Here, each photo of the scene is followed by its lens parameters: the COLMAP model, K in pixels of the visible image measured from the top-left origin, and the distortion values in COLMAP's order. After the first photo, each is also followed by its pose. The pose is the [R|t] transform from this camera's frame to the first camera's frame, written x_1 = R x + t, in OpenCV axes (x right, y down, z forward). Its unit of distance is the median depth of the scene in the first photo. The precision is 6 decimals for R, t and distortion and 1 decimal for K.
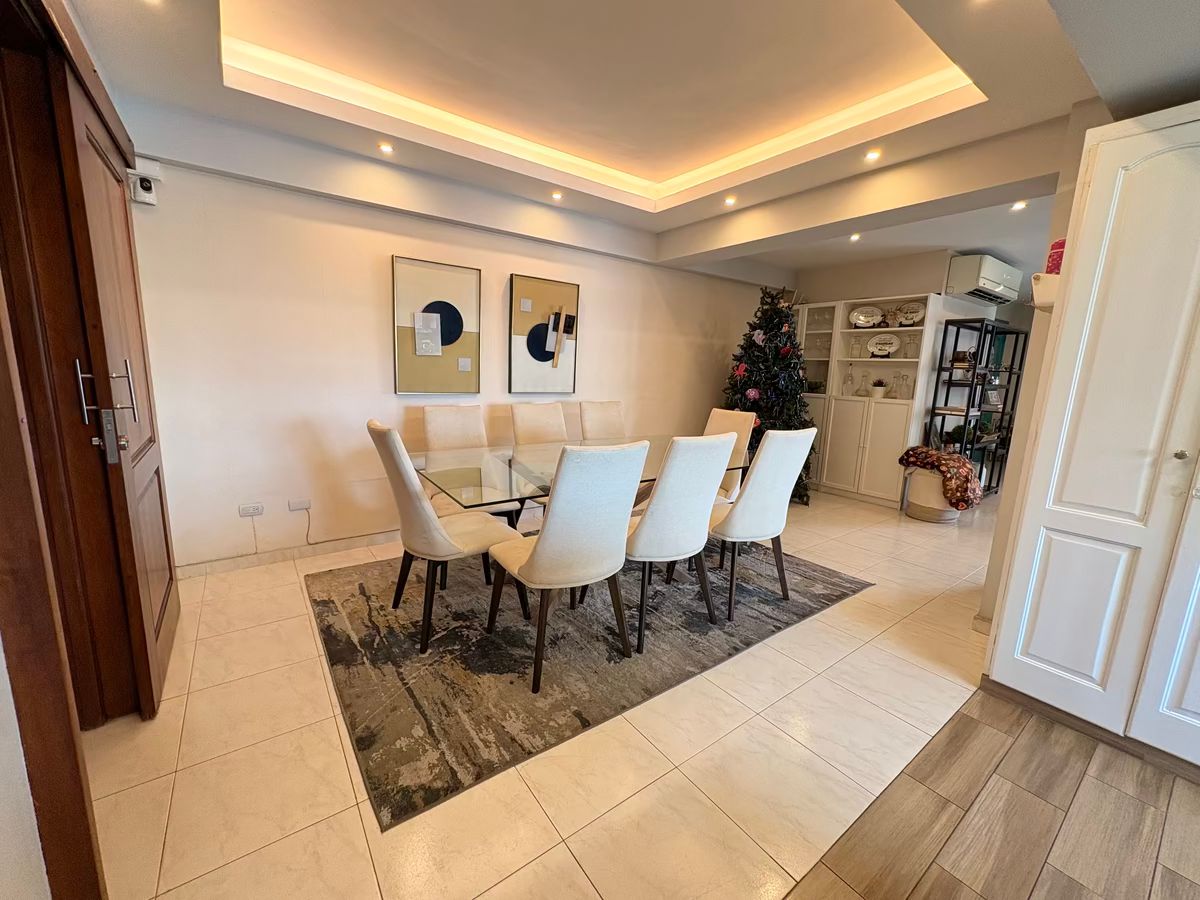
lens RADIAL K [[482.0, 0, 598.8], [0, 482.0, 452.2], [0, 0, 1]] dist [-0.000725, -0.000047]
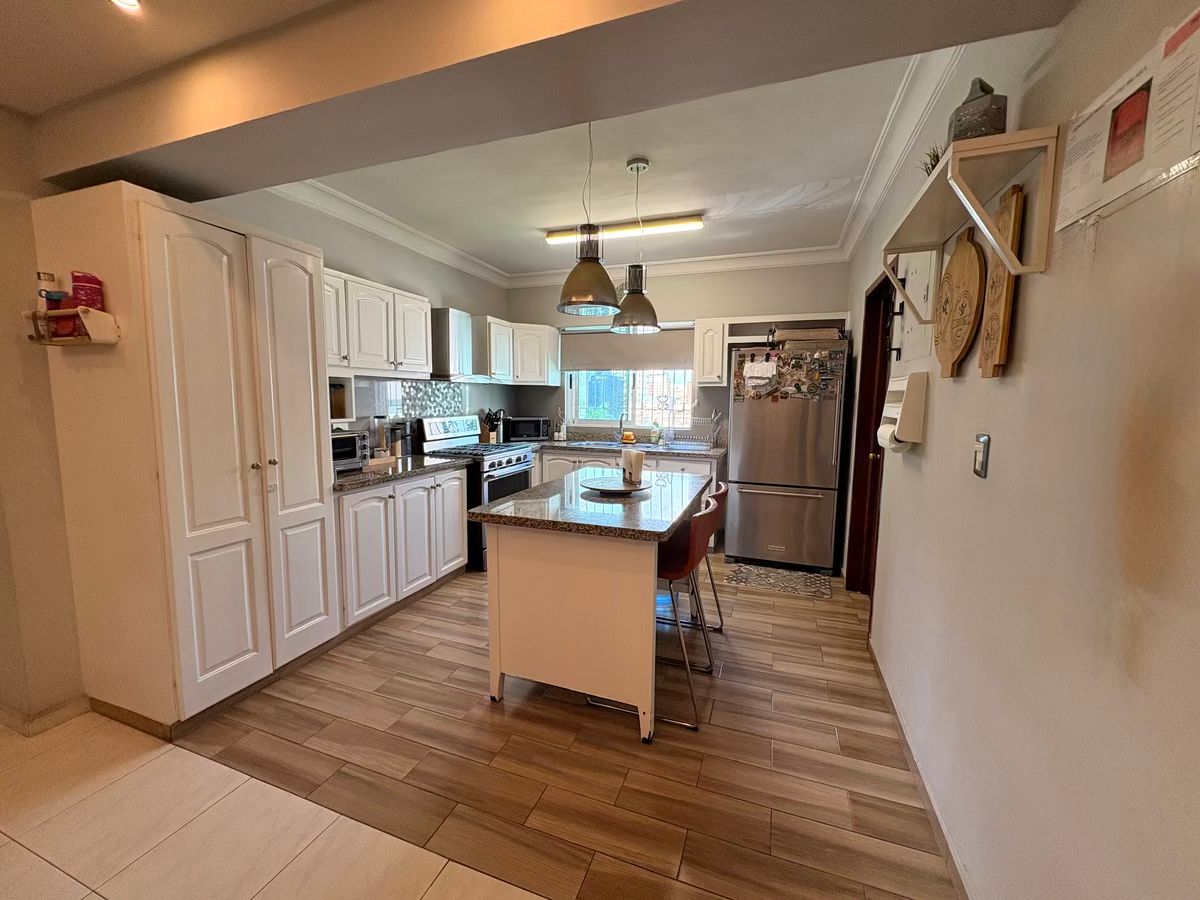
lens RADIAL K [[482.0, 0, 598.5], [0, 482.0, 447.5], [0, 0, 1]] dist [-0.000725, -0.000047]
pose [[-0.547240, -0.126513, 0.827359, -0.474601], [0.118801, 0.966761, 0.226407, -0.231508], [-0.828501, 0.222190, -0.514021, 0.818634]]
